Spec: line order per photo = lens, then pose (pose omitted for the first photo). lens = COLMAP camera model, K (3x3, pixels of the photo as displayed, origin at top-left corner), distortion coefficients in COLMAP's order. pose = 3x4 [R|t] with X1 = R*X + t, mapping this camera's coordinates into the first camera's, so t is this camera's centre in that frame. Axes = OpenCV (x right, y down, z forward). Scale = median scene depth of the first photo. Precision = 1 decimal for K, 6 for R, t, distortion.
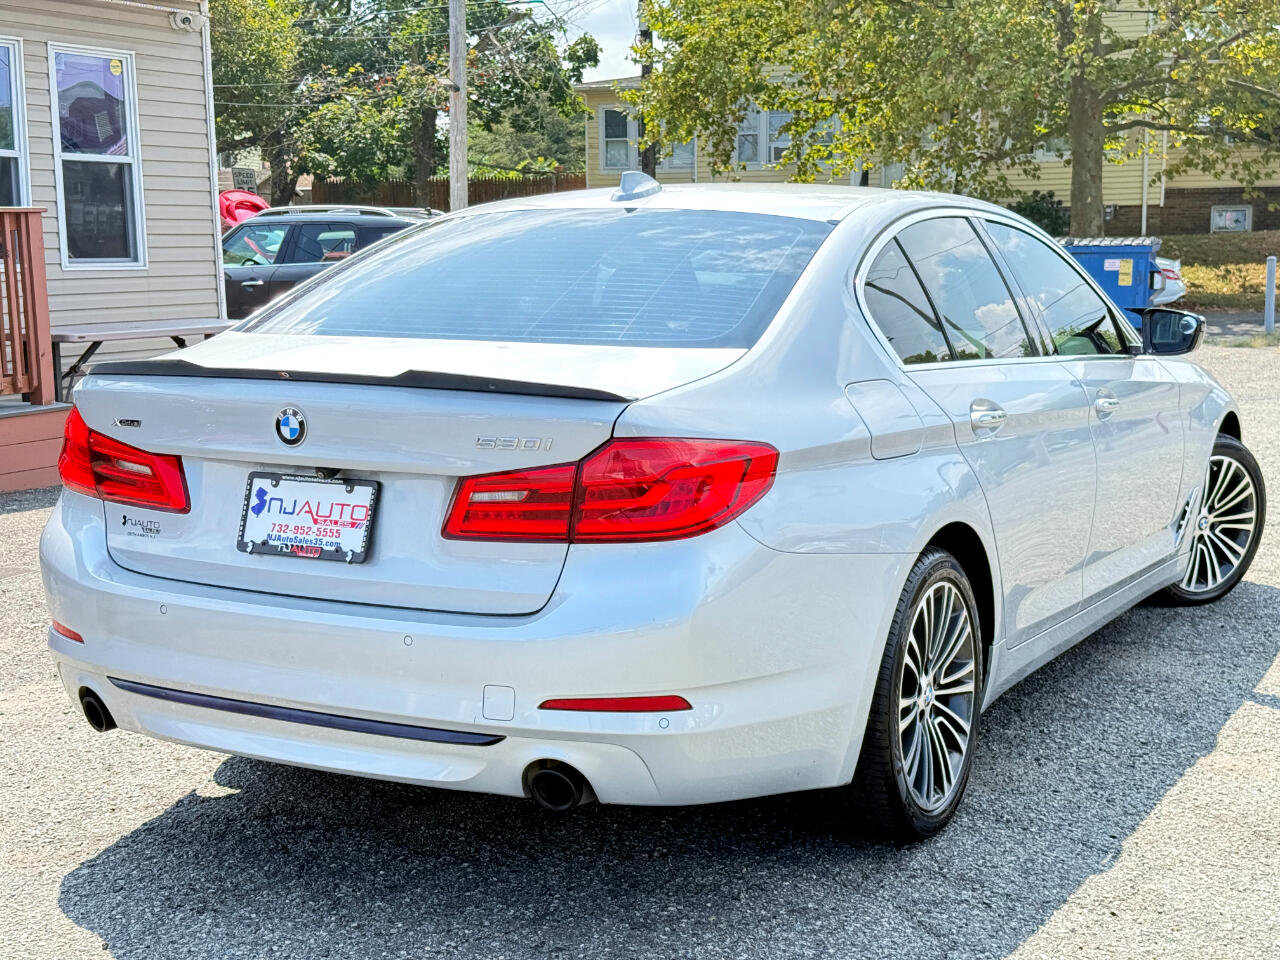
lens RADIAL K [[1793.2, 0, 640.0], [0, 1793.2, 480.0], [0, 0, 1]] dist [0.144905, -0.175924]
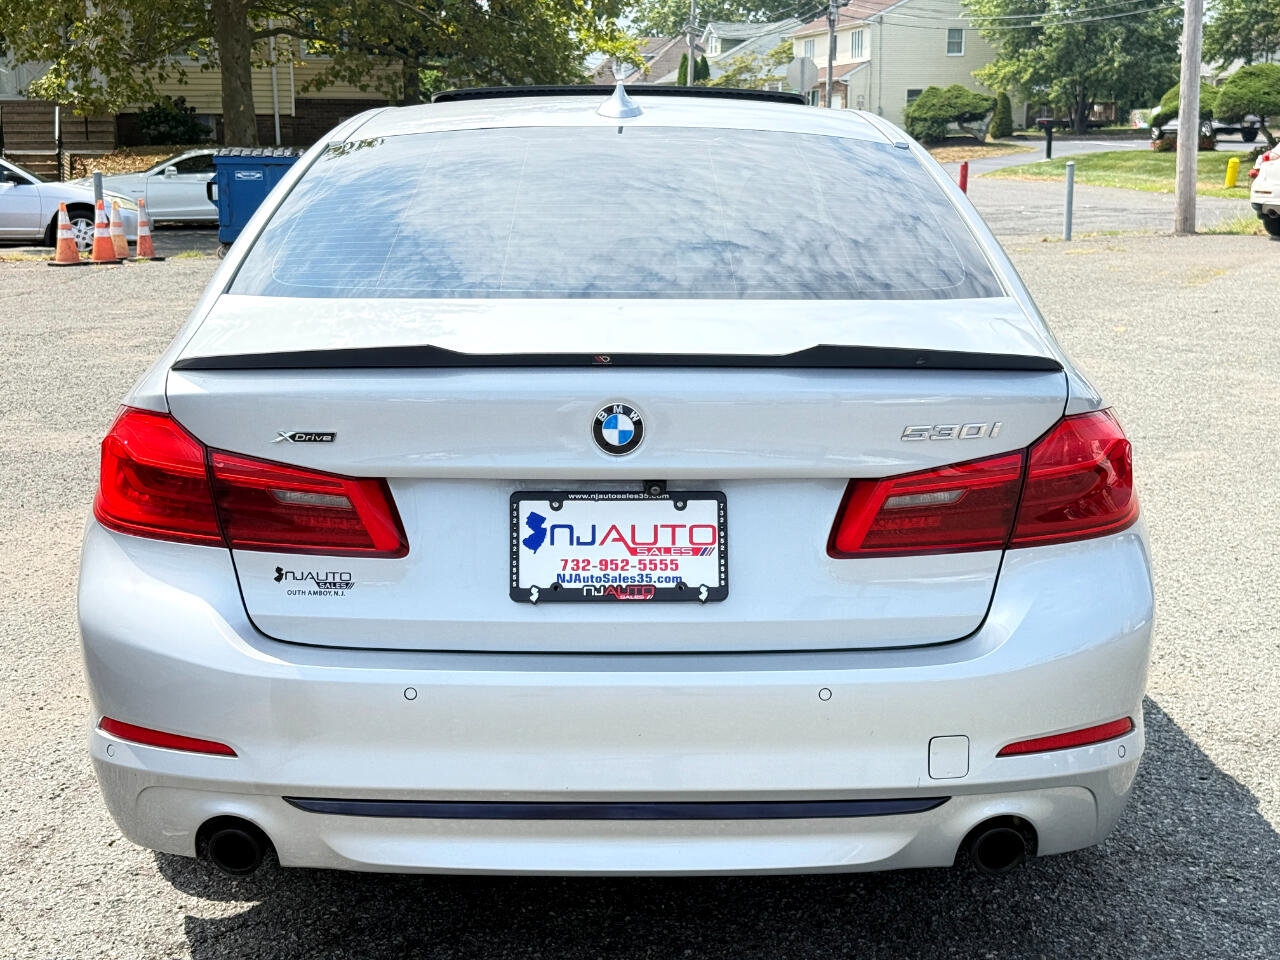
lens RADIAL K [[1793.2, 0, 640.0], [0, 1793.2, 480.0], [0, 0, 1]] dist [0.144905, -0.175924]
pose [[0.870674, -0.086721, 0.484155, -0.528501], [0.062462, 0.995860, 0.066048, -0.055058], [-0.487878, -0.027265, 0.872486, 0.340048]]
